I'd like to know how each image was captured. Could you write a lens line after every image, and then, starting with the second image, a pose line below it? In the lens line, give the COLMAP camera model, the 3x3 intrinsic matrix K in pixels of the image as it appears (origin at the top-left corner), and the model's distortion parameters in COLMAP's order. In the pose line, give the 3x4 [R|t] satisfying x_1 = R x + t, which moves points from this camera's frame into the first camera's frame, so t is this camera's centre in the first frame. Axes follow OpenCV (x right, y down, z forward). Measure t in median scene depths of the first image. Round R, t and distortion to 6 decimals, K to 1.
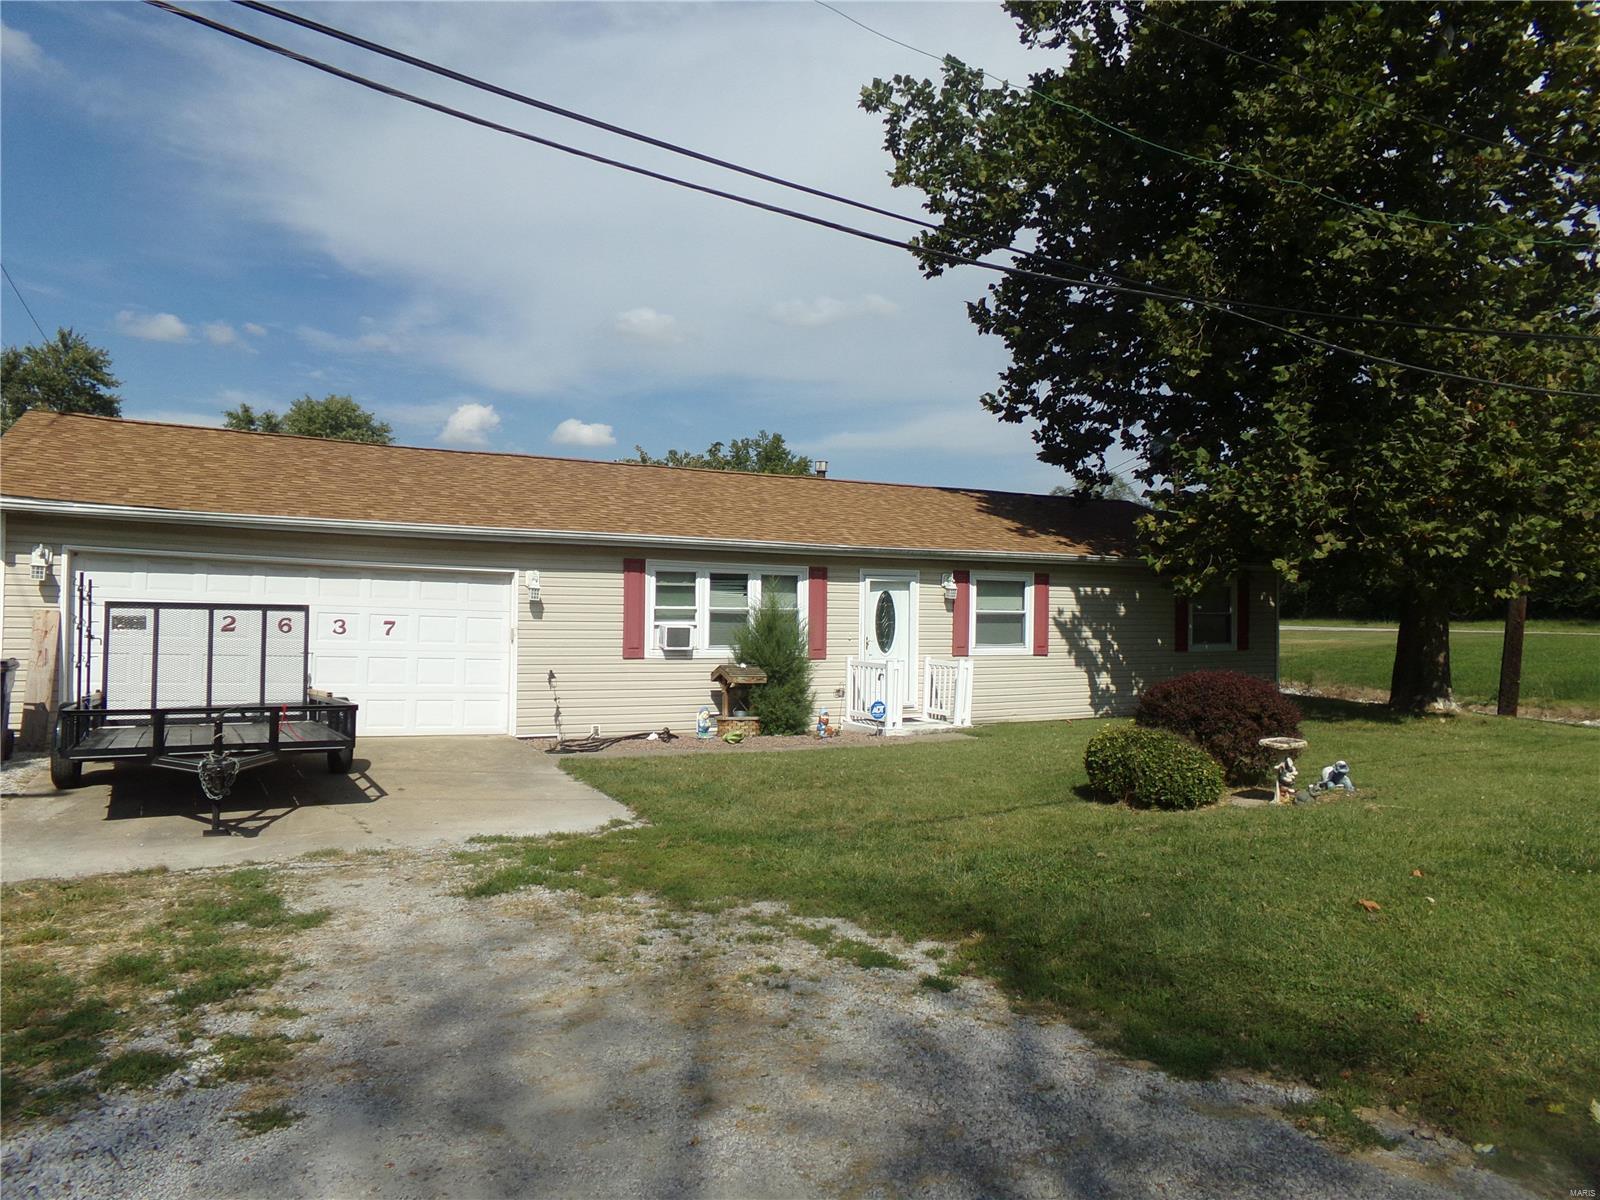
lens RADIAL K [[1058.0, 0, 800.0], [0, 1058.0, 600.0], [0, 0, 1]] dist [-0.092008, 0.088000]
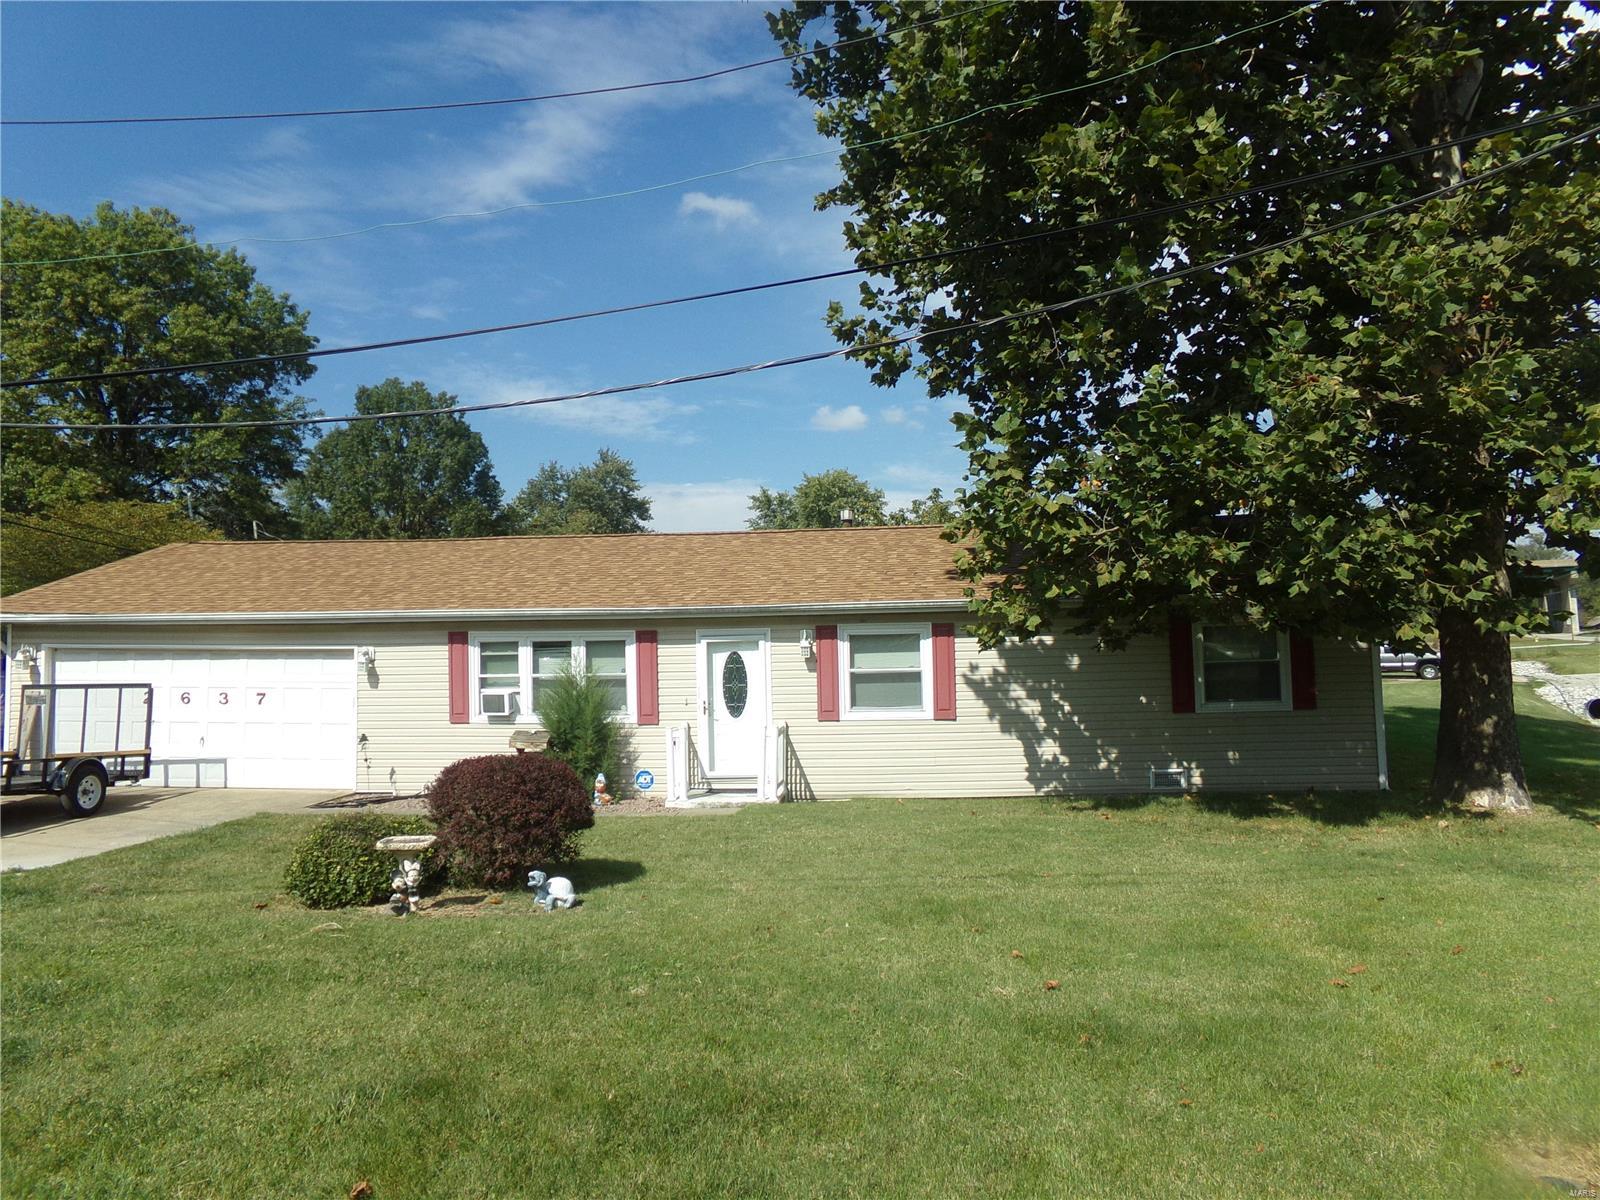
lens RADIAL K [[1058.0, 0, 800.0], [0, 1058.0, 600.0], [0, 0, 1]] dist [-0.092008, 0.088000]
pose [[0.854447, -0.054667, -0.516654, 0.613211], [0.032732, 0.998137, -0.051481, -0.003942], [0.518506, 0.027077, 0.854645, 0.225107]]
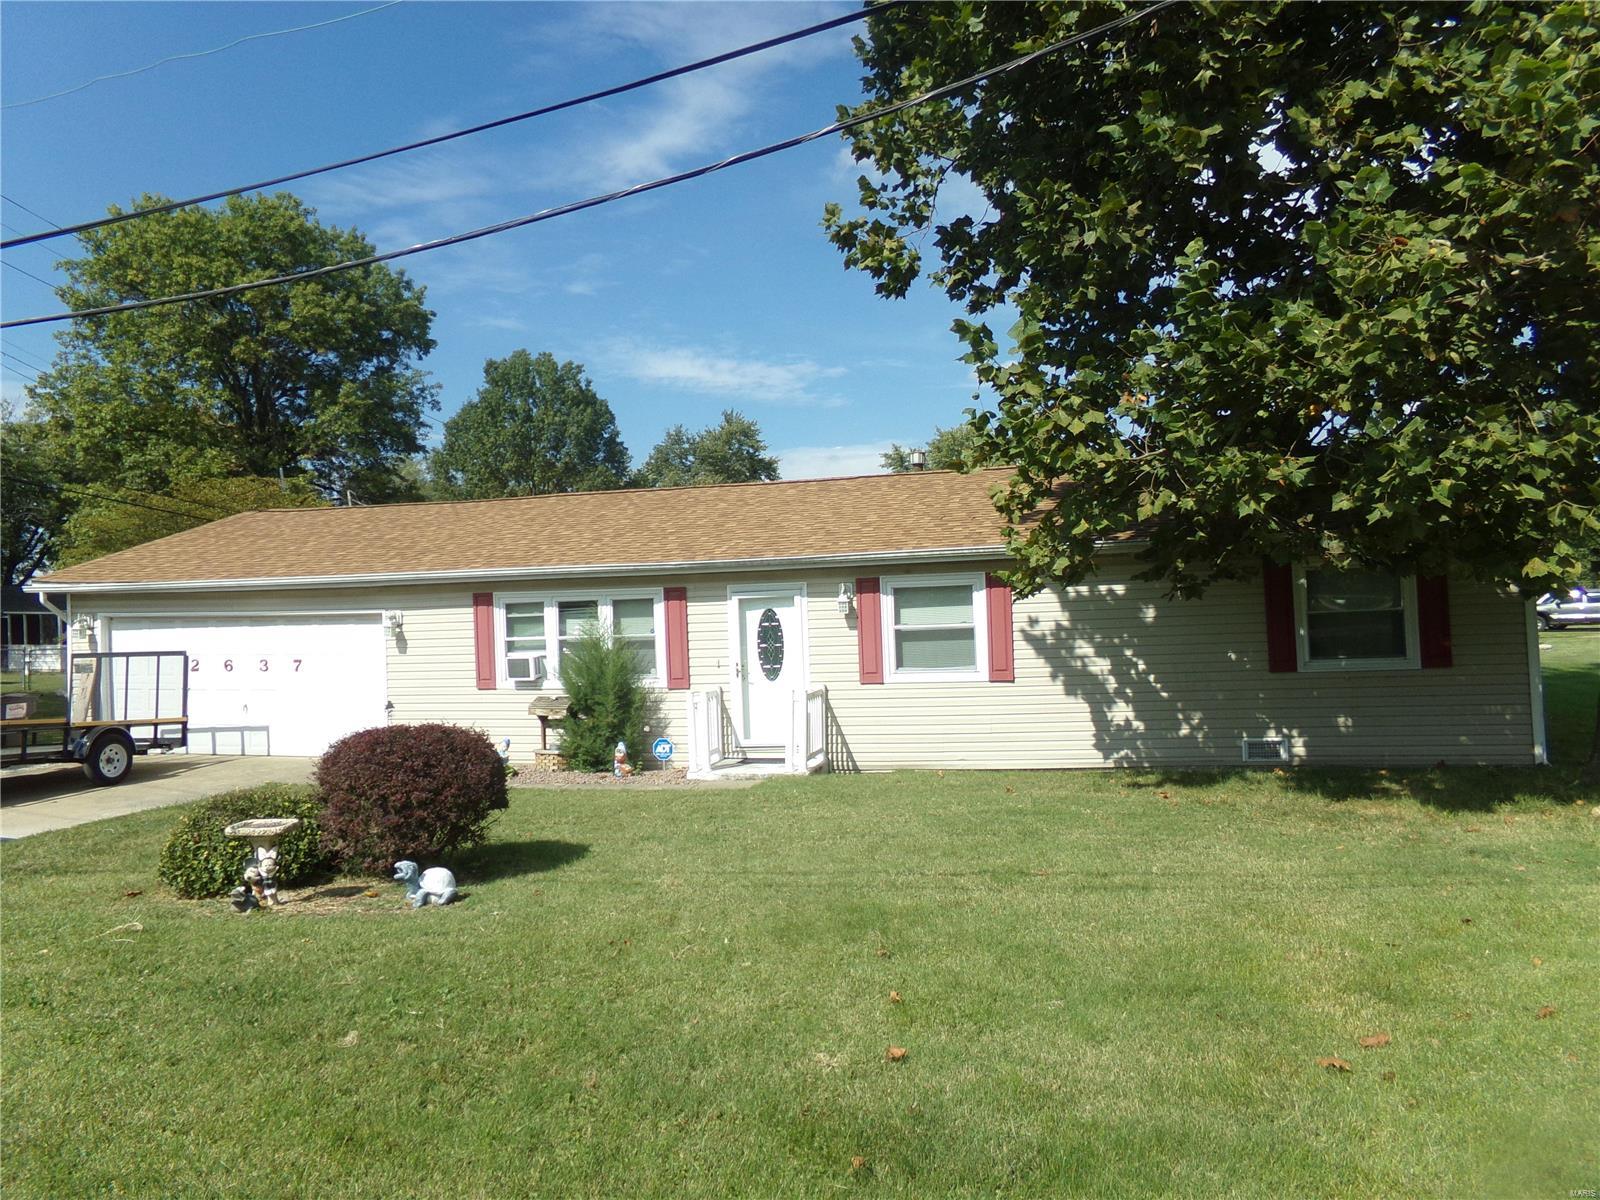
lens RADIAL K [[1058.0, 0, 800.0], [0, 1058.0, 600.0], [0, 0, 1]] dist [-0.092008, 0.088000]
pose [[0.771631, -0.050258, -0.634082, 0.640176], [0.047737, 0.998638, -0.021060, 0.003808], [0.634277, -0.014019, 0.772979, 0.349349]]
